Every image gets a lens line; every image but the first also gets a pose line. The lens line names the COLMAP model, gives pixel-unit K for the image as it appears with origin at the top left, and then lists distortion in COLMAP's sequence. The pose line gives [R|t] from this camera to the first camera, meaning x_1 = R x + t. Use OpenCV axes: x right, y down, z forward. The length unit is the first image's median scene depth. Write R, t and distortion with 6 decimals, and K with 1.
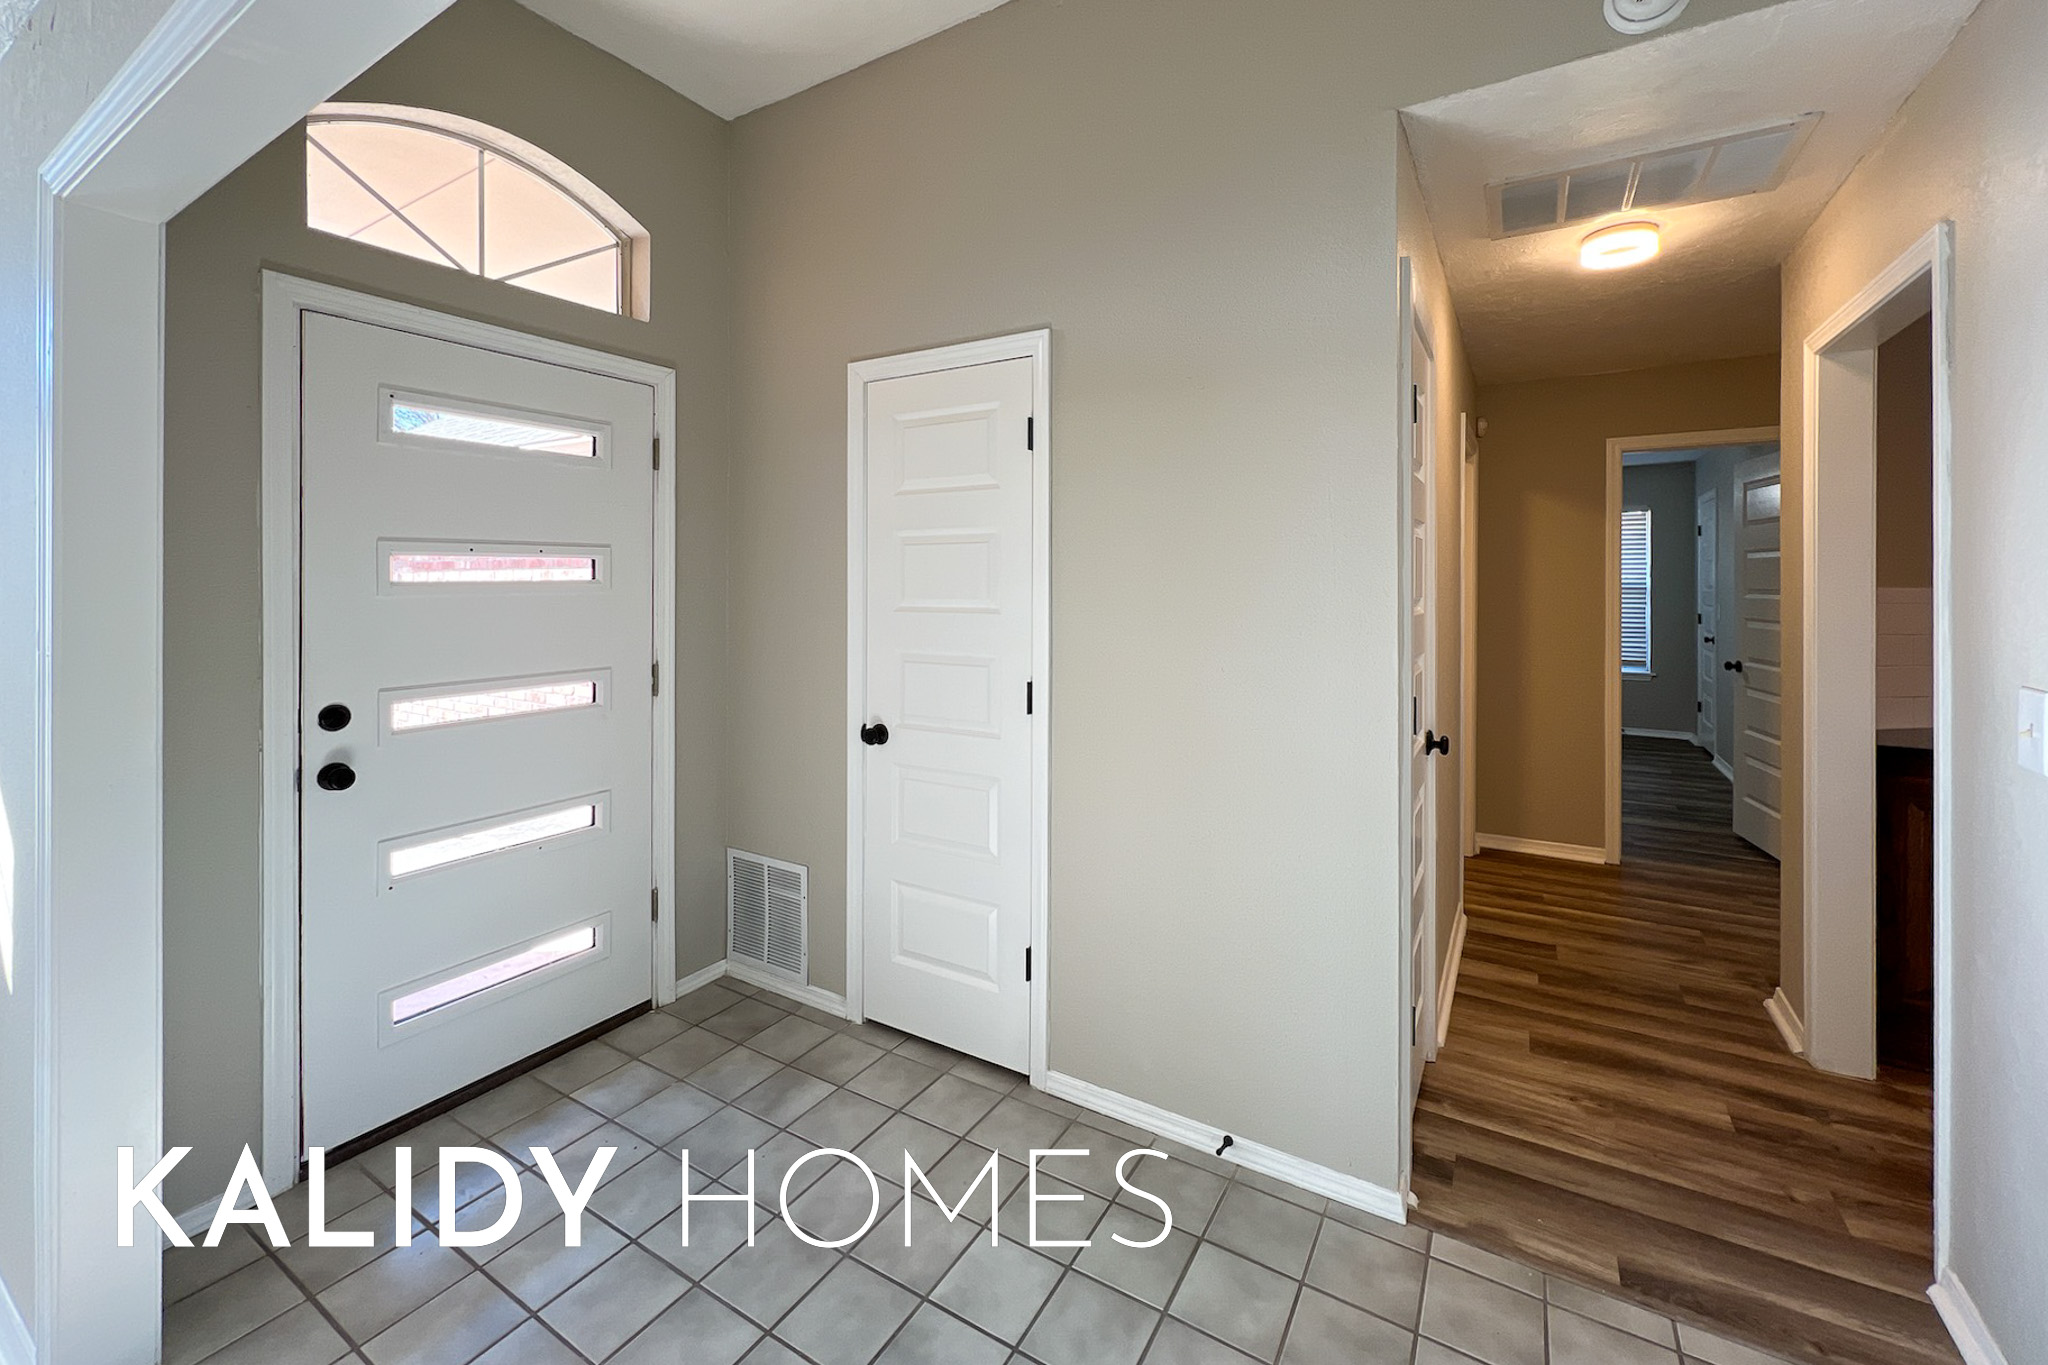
lens RADIAL K [[844.1, 0, 1028.3], [0, 844.1, 577.6], [0, 0, 1]] dist [0.004668, -0.000229]
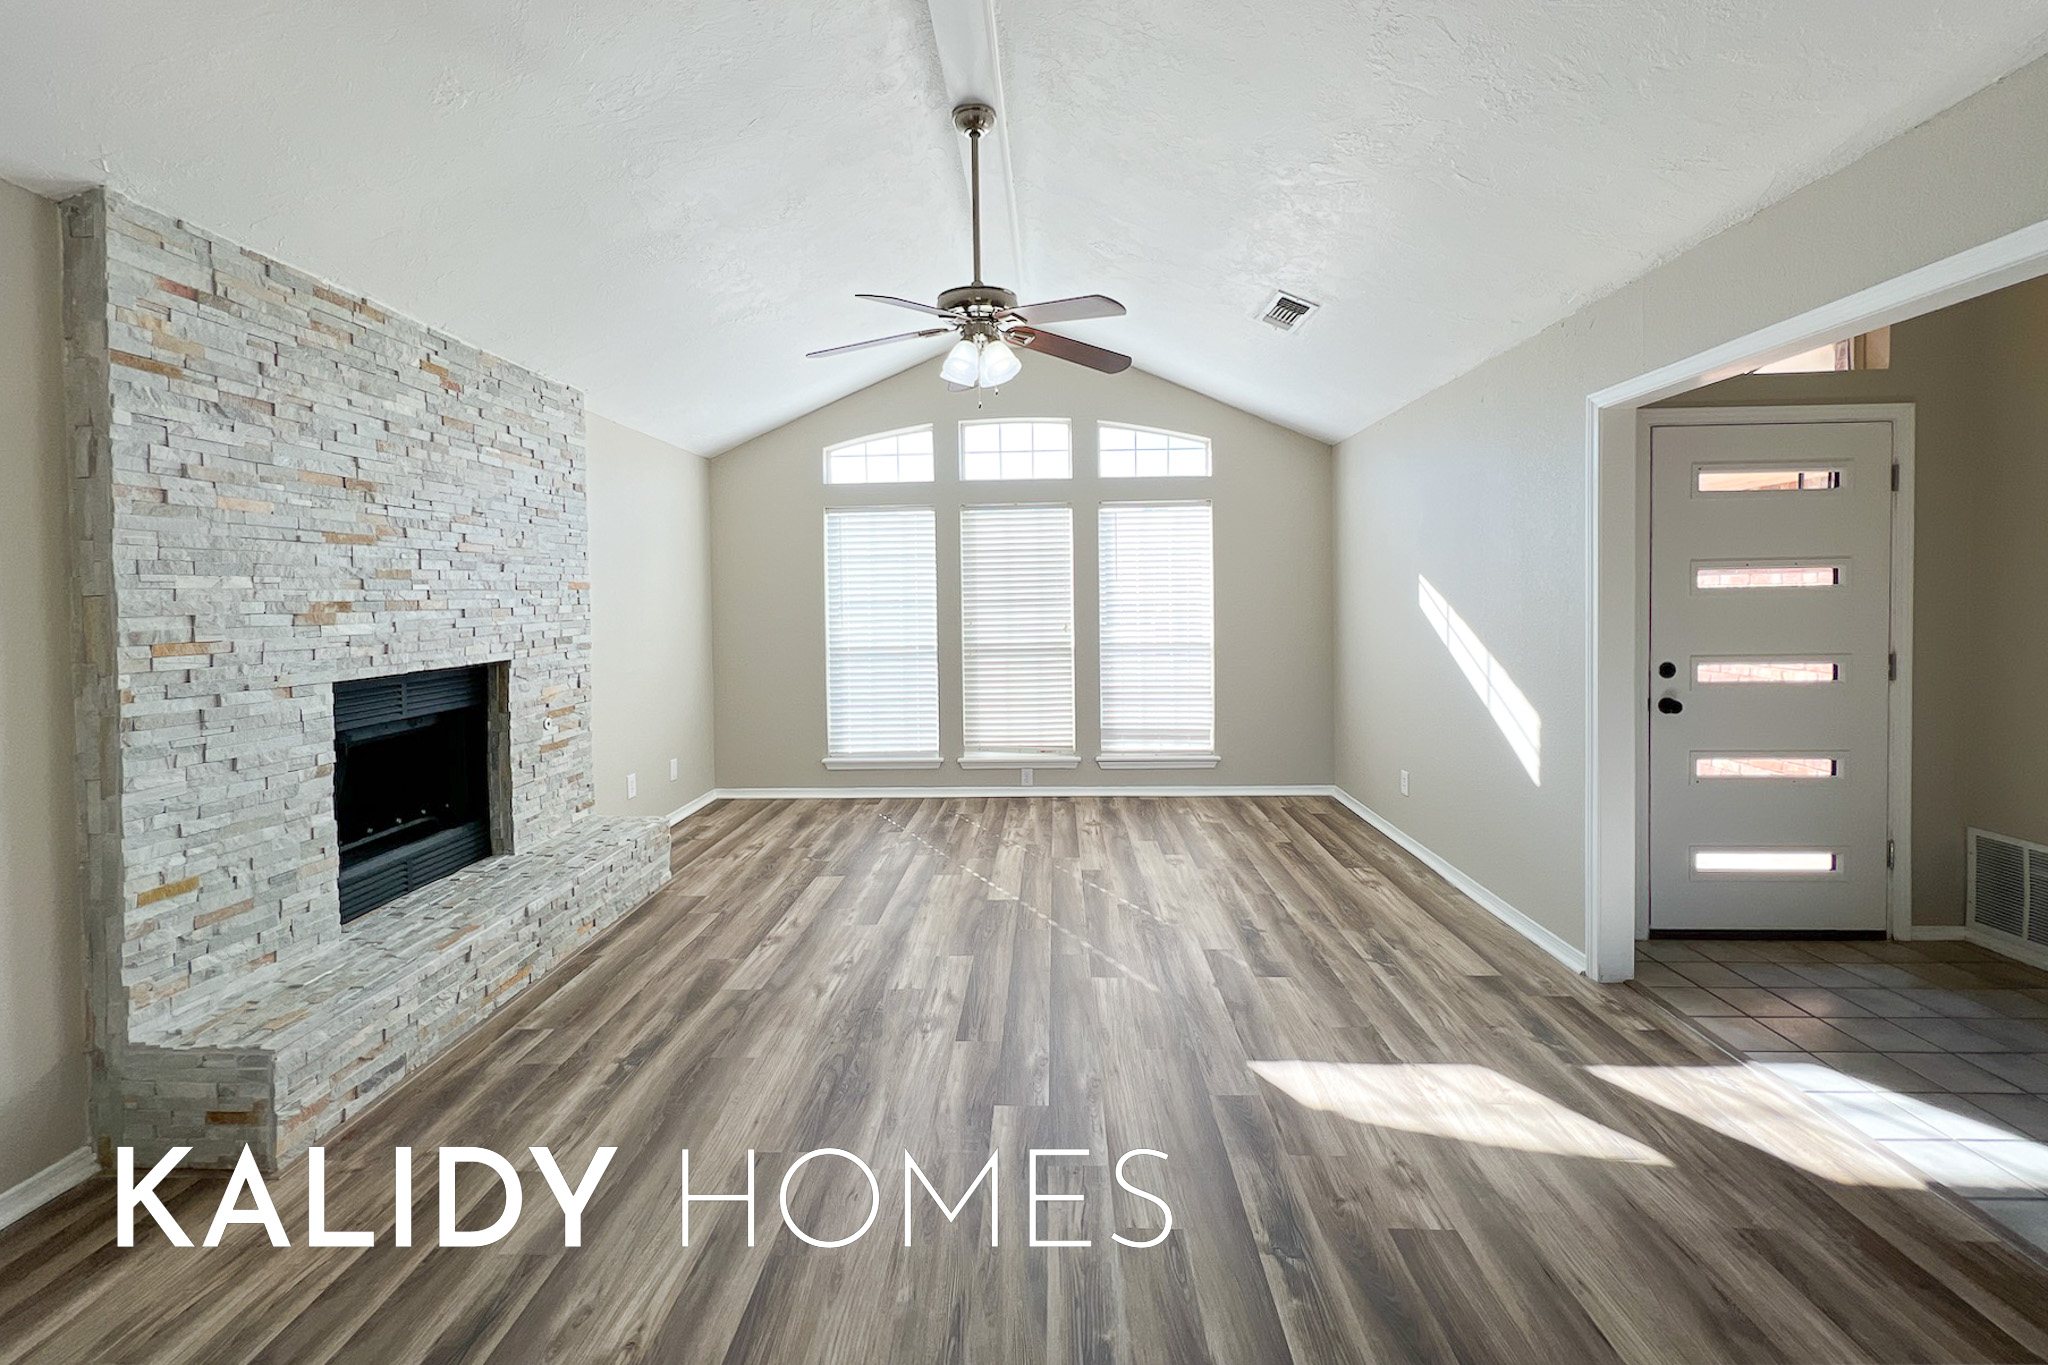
lens RADIAL K [[844.1, 0, 1019.3], [0, 844.1, 621.1], [0, 0, 1]] dist [0.004668, -0.000229]
pose [[0.492192, 0.009468, -0.870435, -0.006199], [0.015463, 0.999688, 0.019618, 0.014893], [0.870349, -0.023115, 0.491892, -0.757749]]
